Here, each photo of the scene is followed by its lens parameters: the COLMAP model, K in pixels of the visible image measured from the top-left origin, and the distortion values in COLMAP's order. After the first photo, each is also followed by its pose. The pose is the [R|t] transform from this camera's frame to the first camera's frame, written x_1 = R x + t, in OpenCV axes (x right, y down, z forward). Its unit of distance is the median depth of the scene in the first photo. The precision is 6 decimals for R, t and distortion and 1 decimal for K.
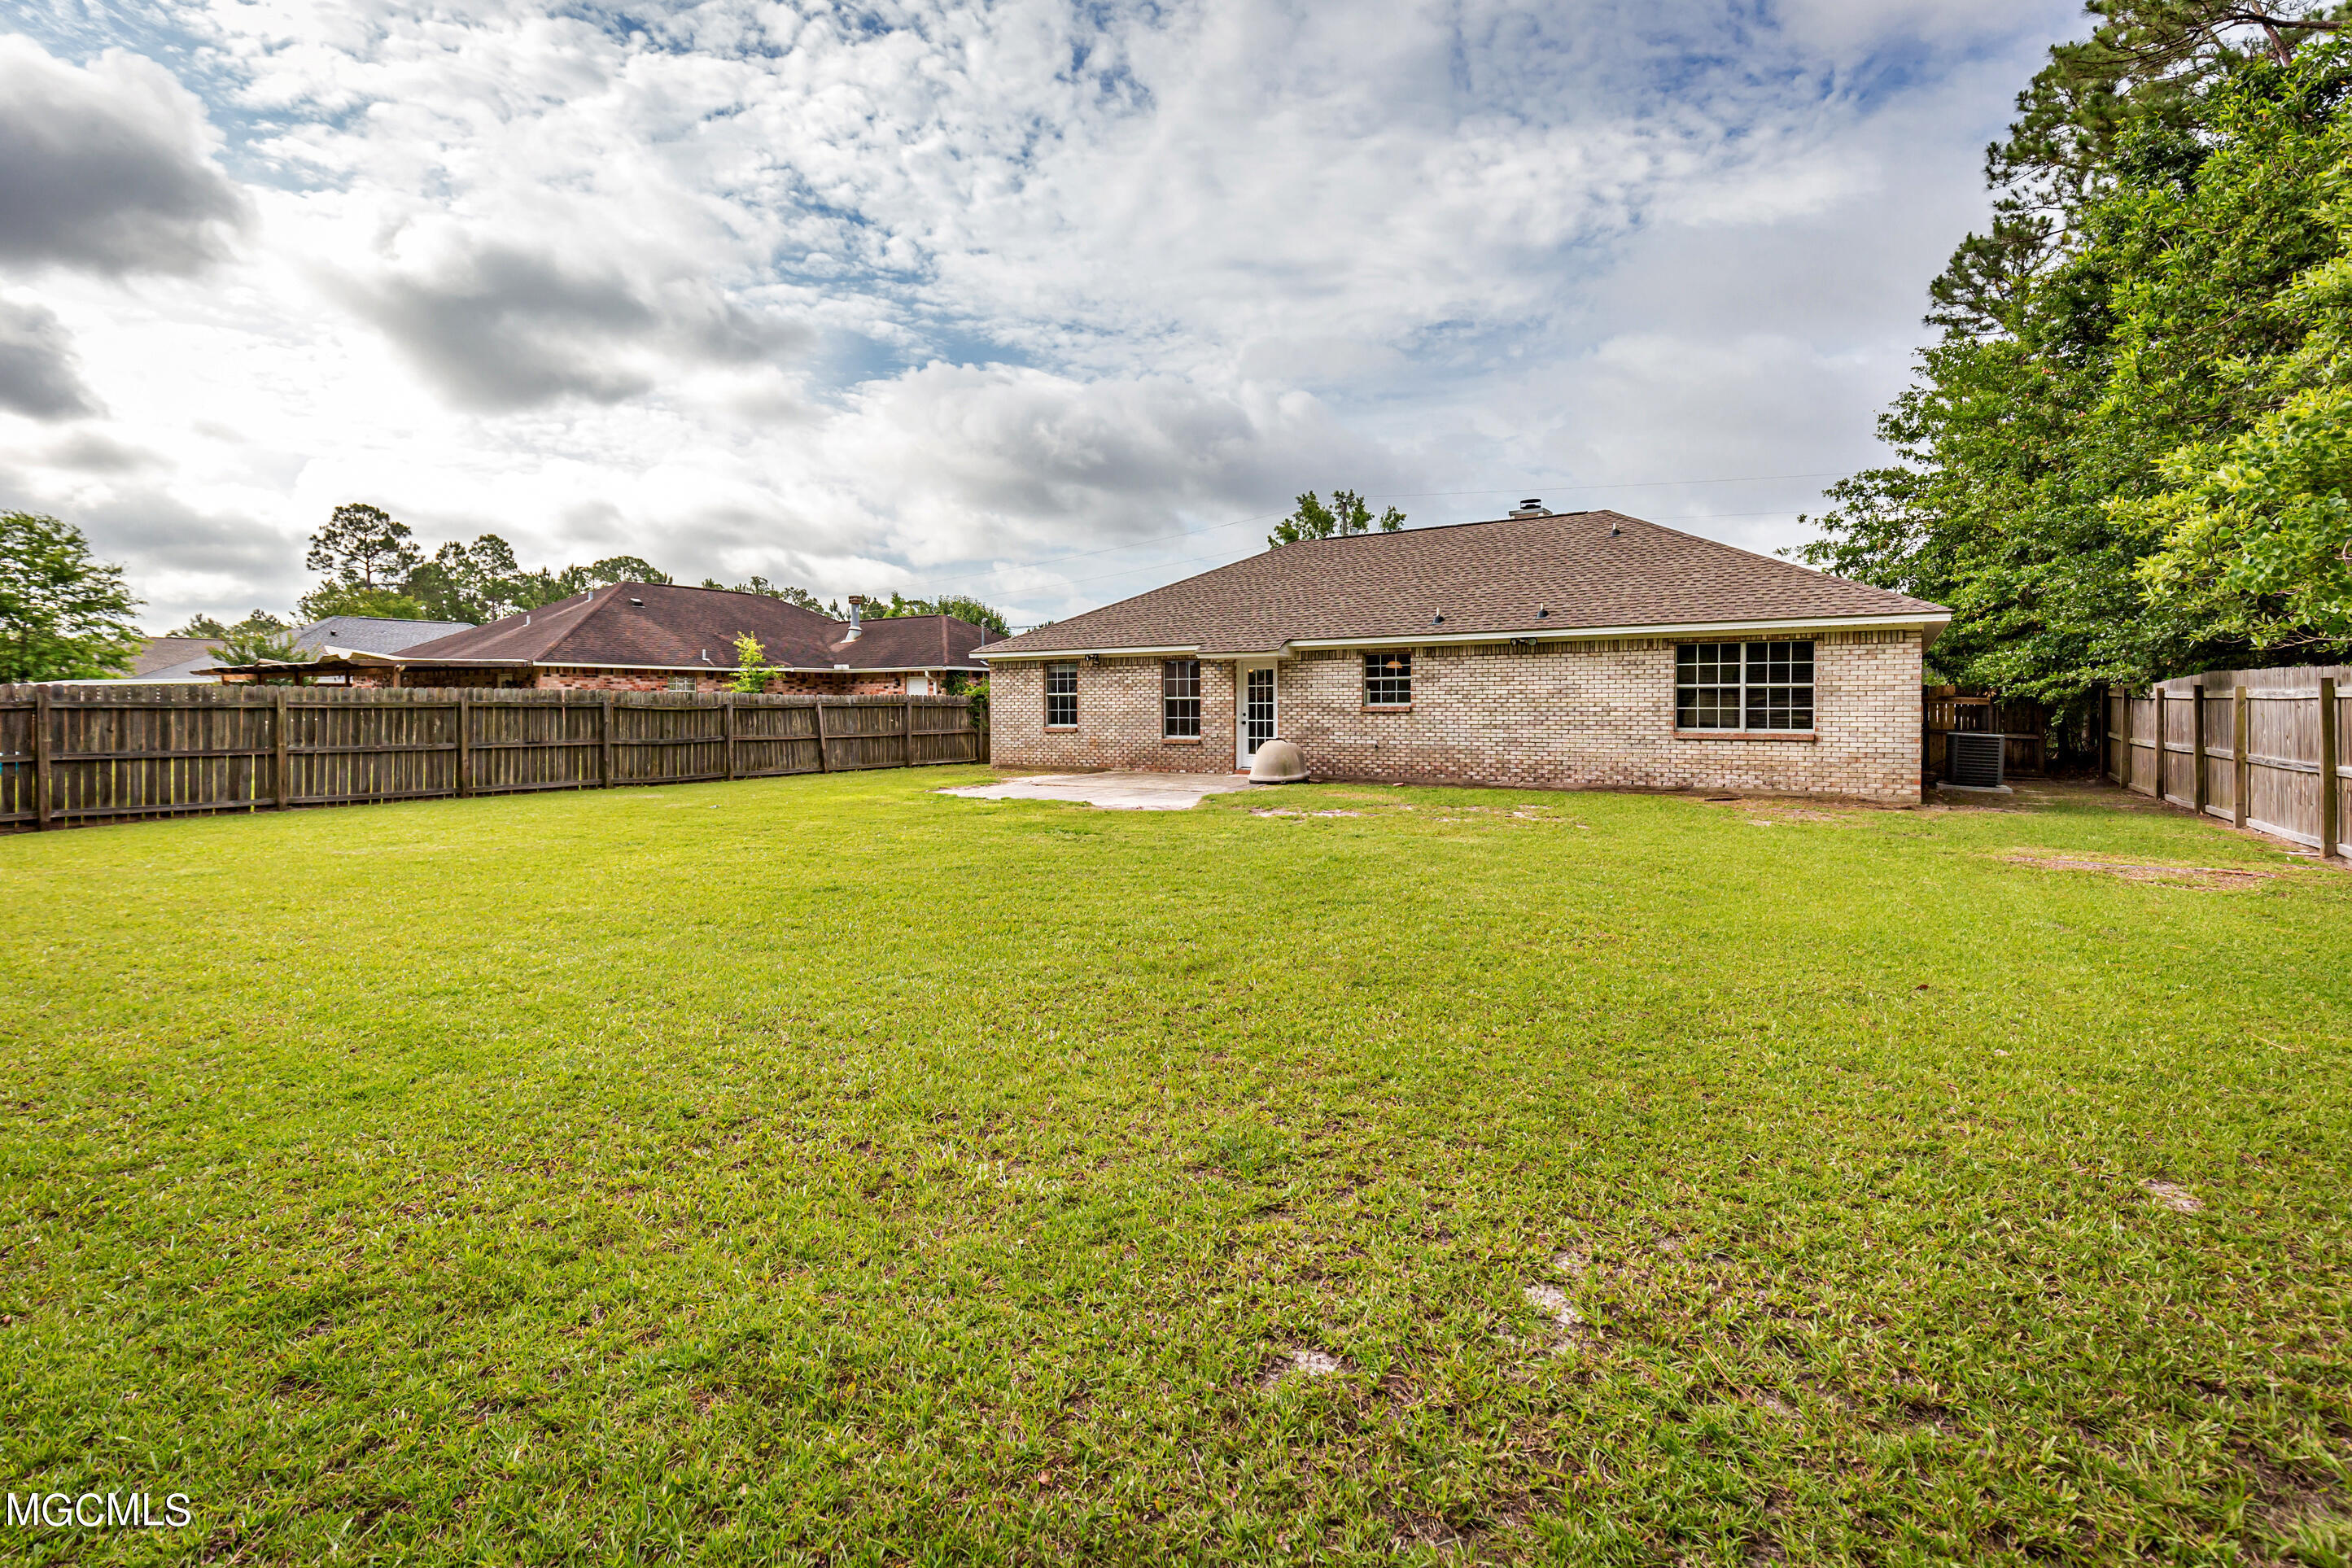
lens RADIAL K [[1091.7, 0, 1137.9], [0, 1091.7, 712.9], [0, 0, 1]] dist [-0.002403, -0.000410]
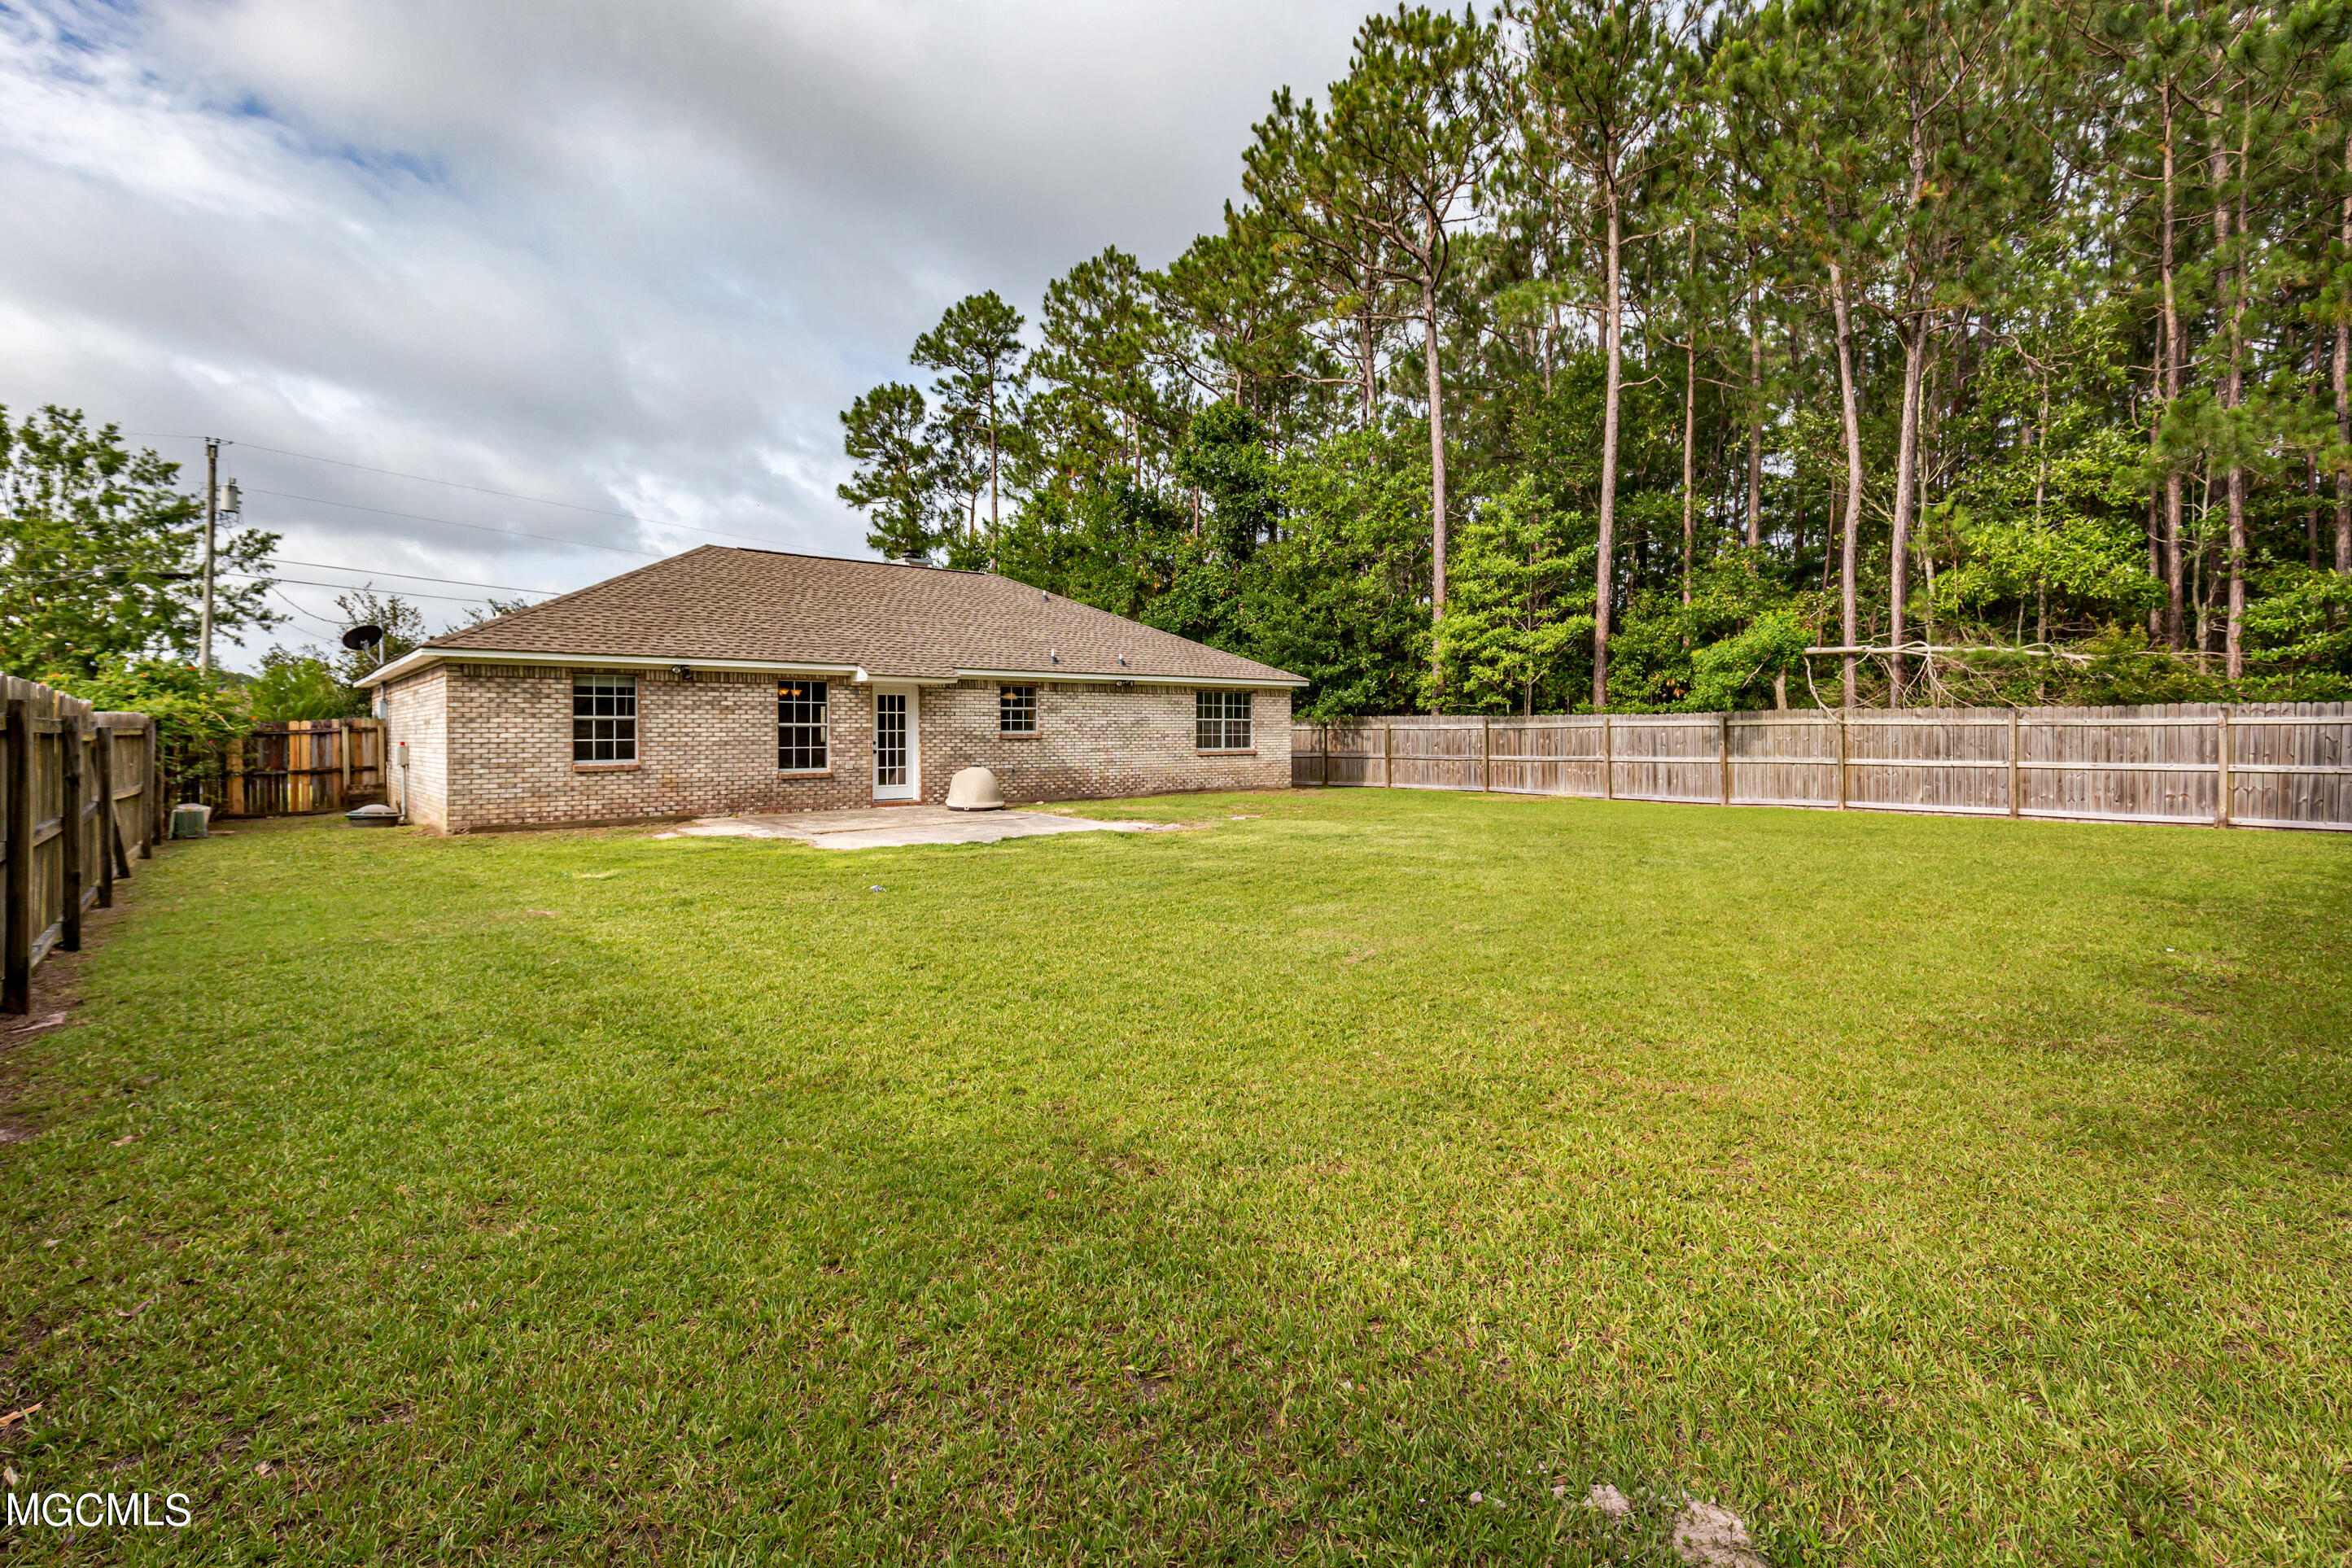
lens RADIAL K [[1091.7, 0, 1135.0], [0, 1091.7, 730.6], [0, 0, 1]] dist [-0.002403, -0.000410]
pose [[0.257645, 0.004401, 0.966230, -0.787102], [0.010313, 0.999920, -0.007304, 0.000042], [-0.966185, 0.011846, 0.257579, 0.580959]]
